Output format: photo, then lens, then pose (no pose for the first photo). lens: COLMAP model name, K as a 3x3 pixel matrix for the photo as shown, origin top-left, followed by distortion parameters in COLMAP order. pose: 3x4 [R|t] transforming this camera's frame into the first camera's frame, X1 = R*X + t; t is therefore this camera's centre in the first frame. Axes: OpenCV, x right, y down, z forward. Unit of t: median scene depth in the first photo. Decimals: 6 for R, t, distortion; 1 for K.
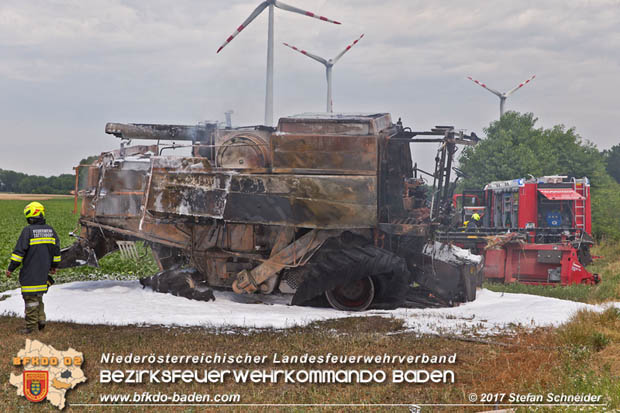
lens RADIAL K [[1095.3, 0, 308.0], [0, 1095.3, 202.2], [0, 0, 1]] dist [0.140245, 0.000000]
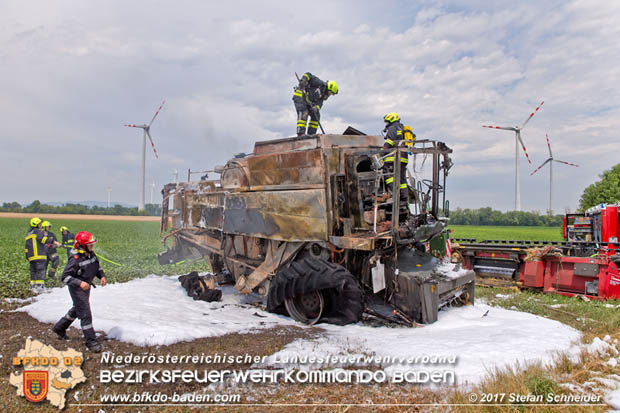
lens RADIAL K [[455.3, 0, 296.8], [0, 455.3, 195.9], [0, 0, 1]] dist [-0.044407, 0.039575]
pose [[0.874142, -0.032217, -0.484600, 0.230944], [-0.000083, 0.997787, -0.066485, 0.009539], [0.485670, 0.058158, 0.872205, 0.601480]]
